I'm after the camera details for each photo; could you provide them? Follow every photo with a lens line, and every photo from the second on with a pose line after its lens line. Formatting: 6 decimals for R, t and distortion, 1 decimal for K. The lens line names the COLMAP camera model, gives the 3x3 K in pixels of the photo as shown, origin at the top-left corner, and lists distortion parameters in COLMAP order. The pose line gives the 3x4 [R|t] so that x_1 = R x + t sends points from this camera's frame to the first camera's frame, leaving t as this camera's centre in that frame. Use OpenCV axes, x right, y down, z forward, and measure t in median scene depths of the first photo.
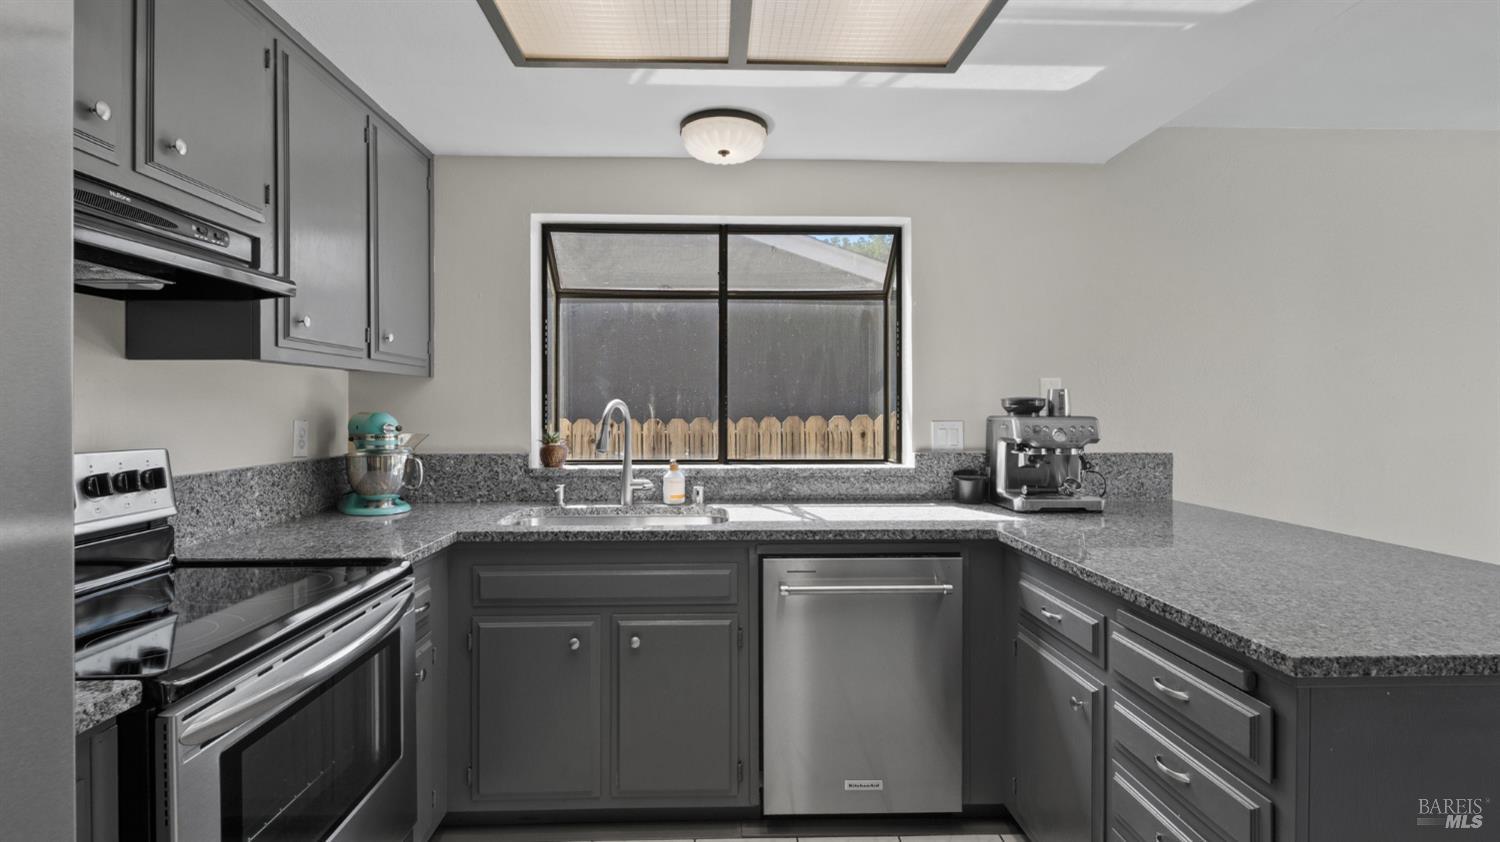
lens RADIAL K [[672.9, 0, 758.7], [0, 672.9, 407.5], [0, 0, 1]] dist [0.010313, -0.007182]
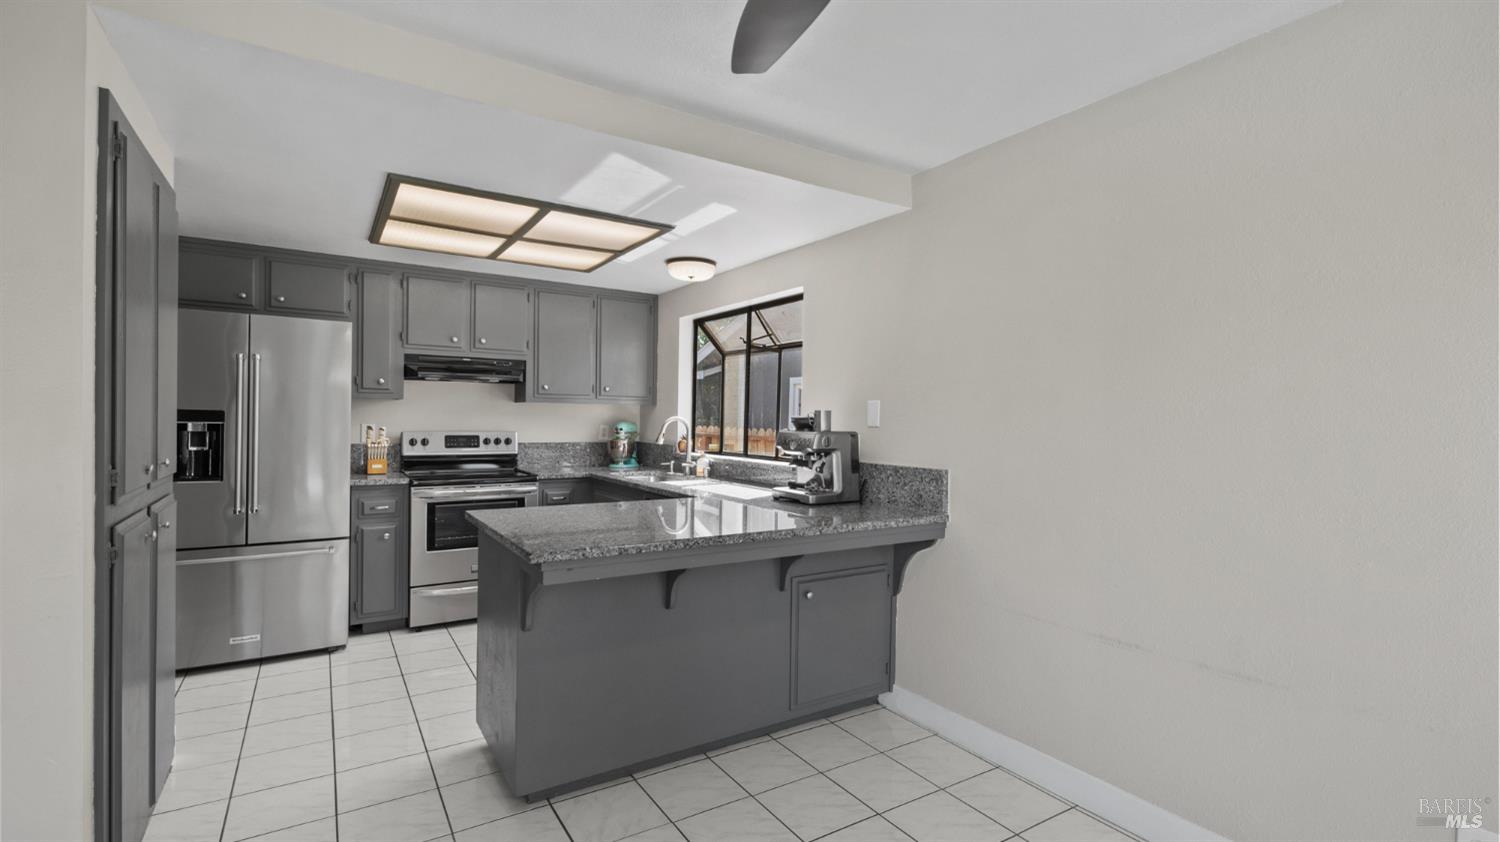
lens RADIAL K [[672.9, 0, 738.5], [0, 672.9, 425.7], [0, 0, 1]] dist [0.010313, -0.007182]
pose [[0.500595, 0.016171, -0.865530, 1.558192], [-0.012960, 0.999853, 0.011186, -0.010113], [0.865584, 0.005618, 0.500731, 0.232470]]
